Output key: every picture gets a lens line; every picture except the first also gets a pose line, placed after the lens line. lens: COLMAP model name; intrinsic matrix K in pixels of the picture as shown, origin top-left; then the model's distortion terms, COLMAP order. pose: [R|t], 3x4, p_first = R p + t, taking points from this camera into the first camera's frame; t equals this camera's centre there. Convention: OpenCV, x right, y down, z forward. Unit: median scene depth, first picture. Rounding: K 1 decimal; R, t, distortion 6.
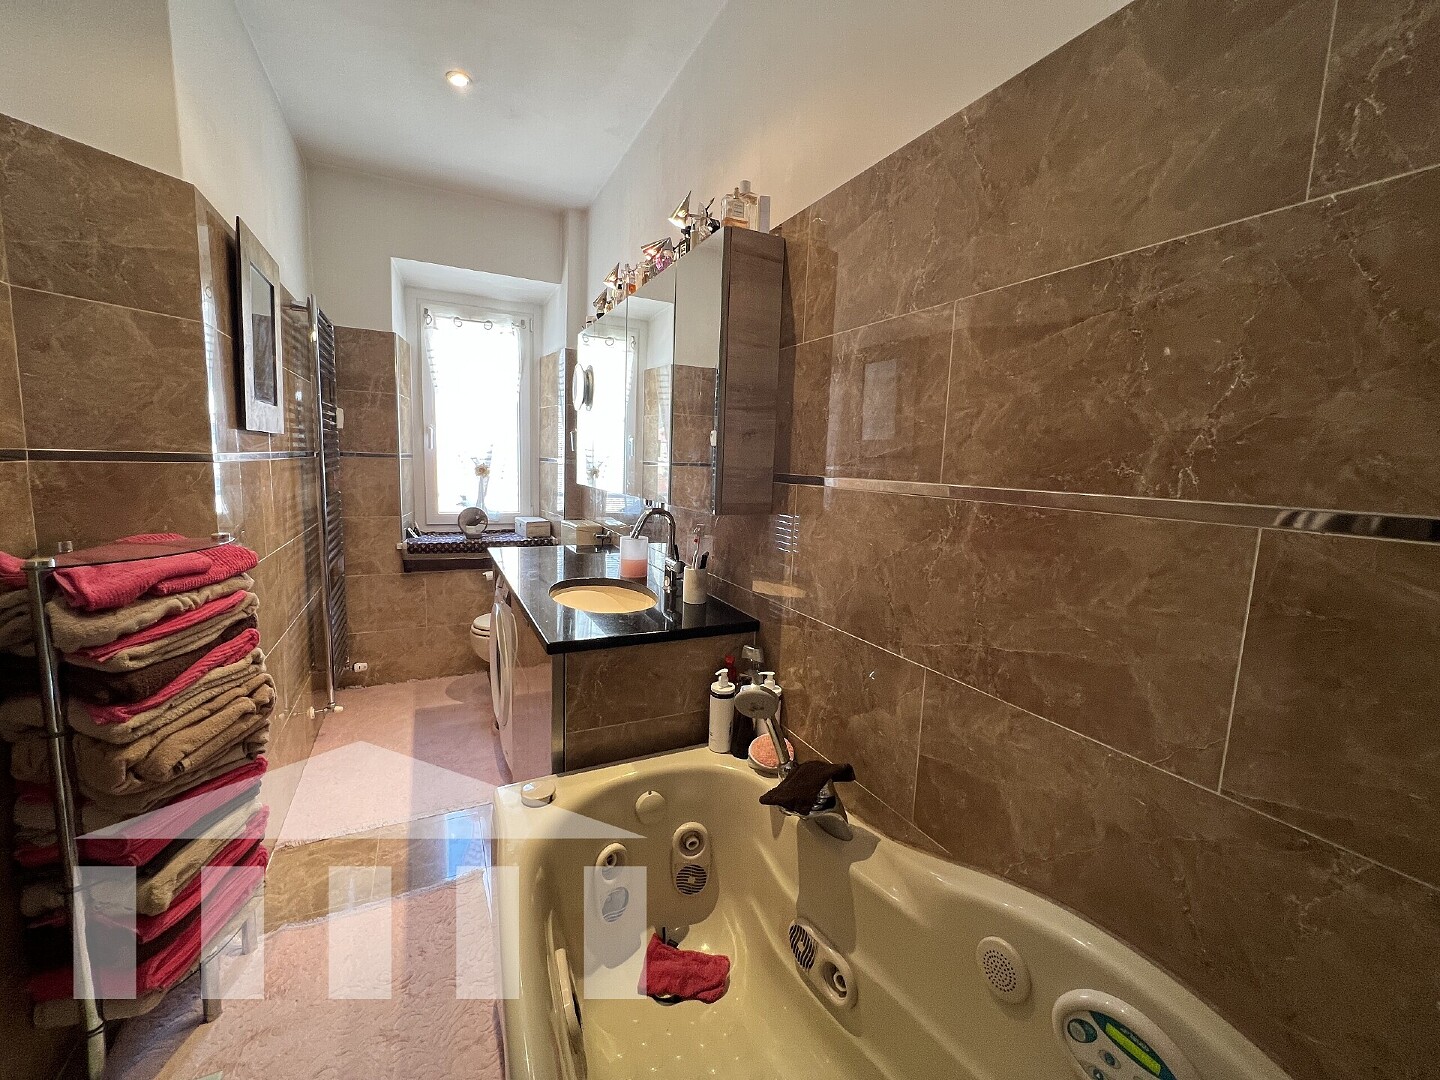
lens RADIAL K [[581.2, 0, 719.5], [0, 581.2, 536.4], [0, 0, 1]] dist [-0.001269, -0.000181]
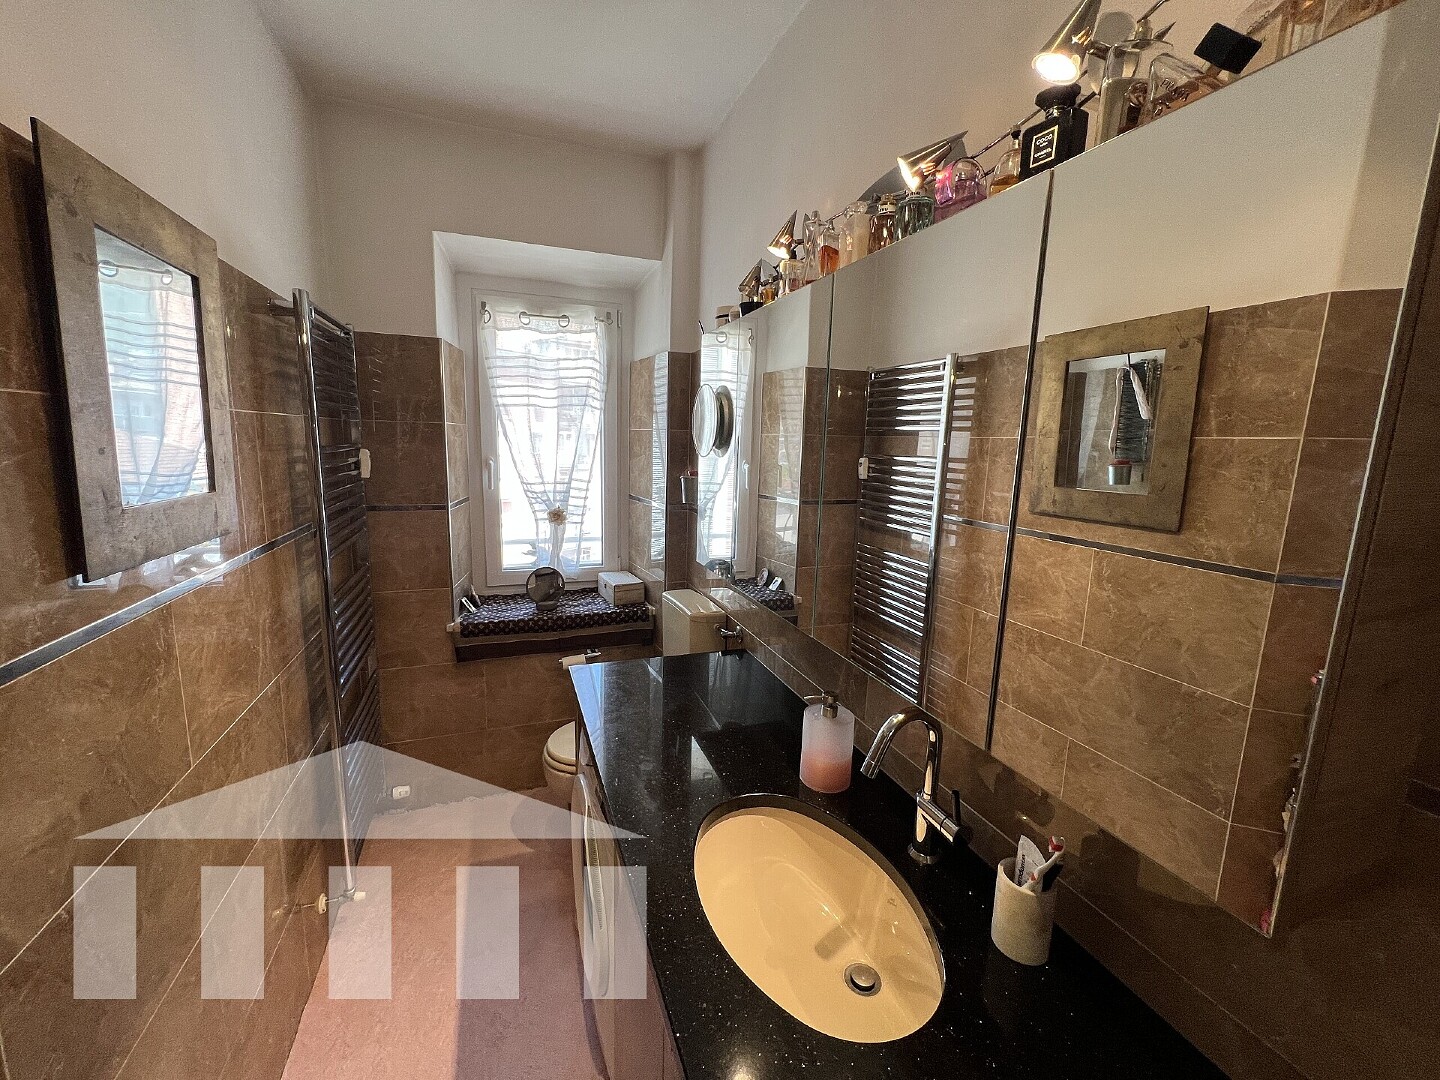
lens RADIAL K [[581.2, 0, 719.9], [0, 581.2, 537.0], [0, 0, 1]] dist [-0.001269, -0.000181]
pose [[0.994251, 0.008661, -0.106723, -0.127410], [-0.005381, 0.999505, 0.030986, -0.120855], [0.106939, -0.030234, 0.993806, 0.295817]]
